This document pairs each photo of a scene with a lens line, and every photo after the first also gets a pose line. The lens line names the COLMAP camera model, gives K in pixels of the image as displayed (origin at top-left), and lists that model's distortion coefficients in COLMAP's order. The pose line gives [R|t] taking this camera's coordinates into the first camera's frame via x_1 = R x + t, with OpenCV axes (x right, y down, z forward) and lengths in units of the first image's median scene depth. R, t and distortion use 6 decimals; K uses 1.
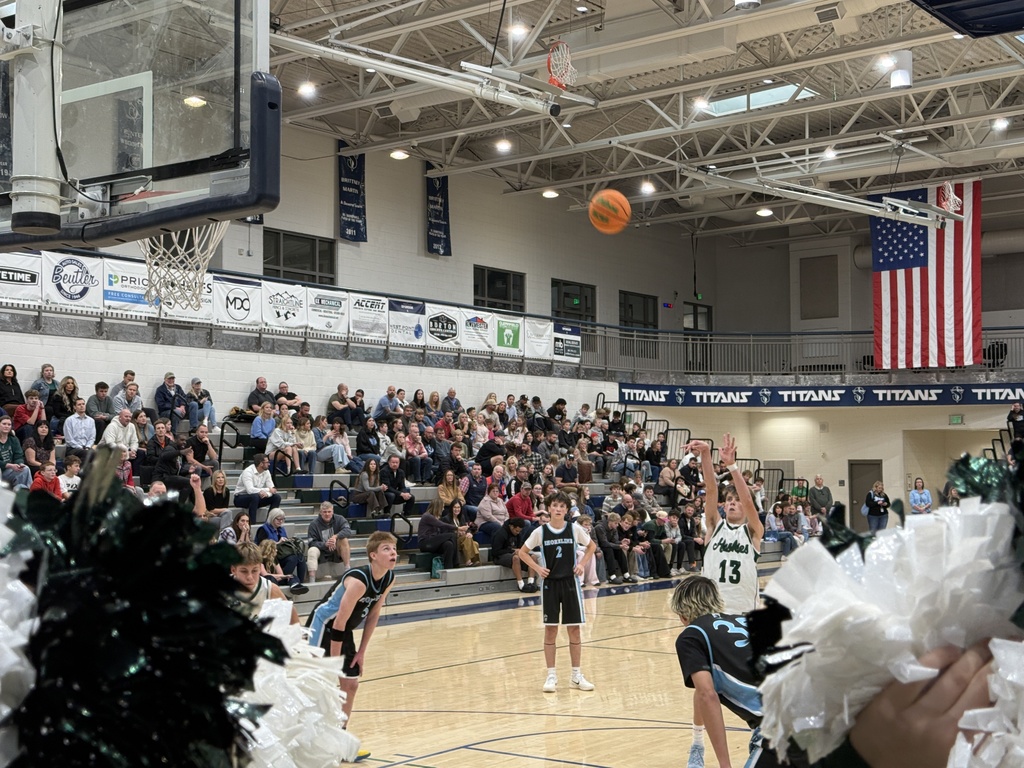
lens RADIAL K [[1449.3, 0, 504.0], [0, 1449.3, 380.5], [0, 0, 1]] dist [0.141527, 0.055549]
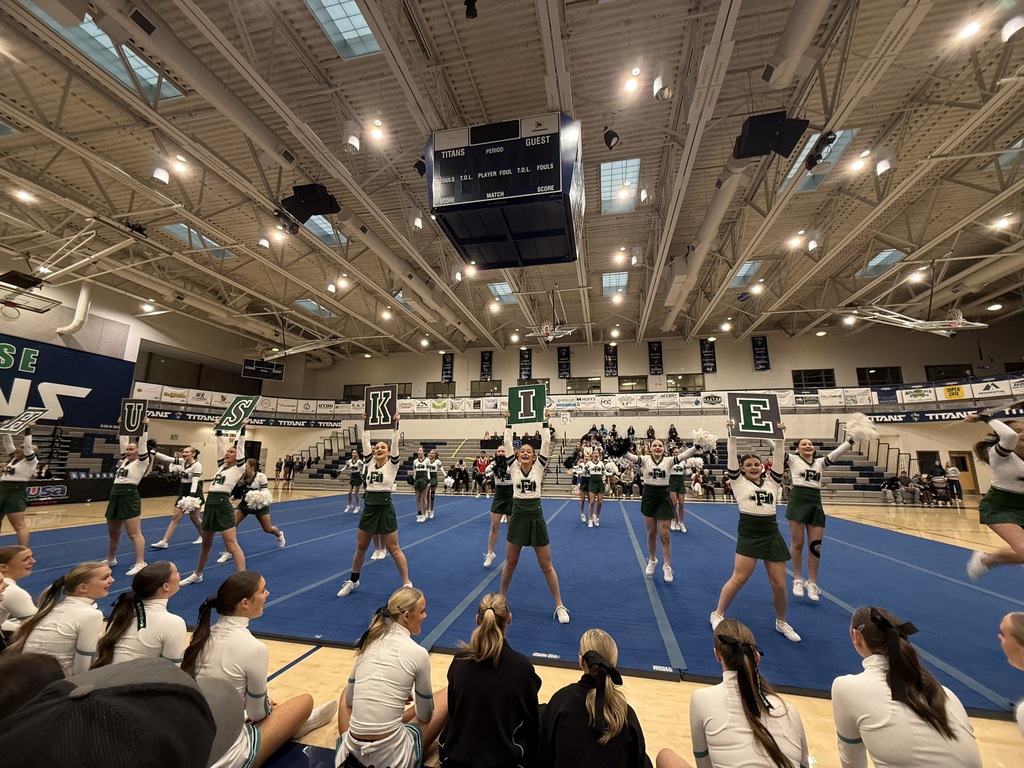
lens RADIAL K [[412.0, 0, 513.7], [0, 412.0, 380.5], [0, 0, 1]] dist [0.001306, -0.000355]
pose [[0.415335, -0.169995, -0.893643, 0.470859], [0.042616, 0.984941, -0.167556, 0.037665], [0.908670, 0.031508, 0.416325, 0.351662]]
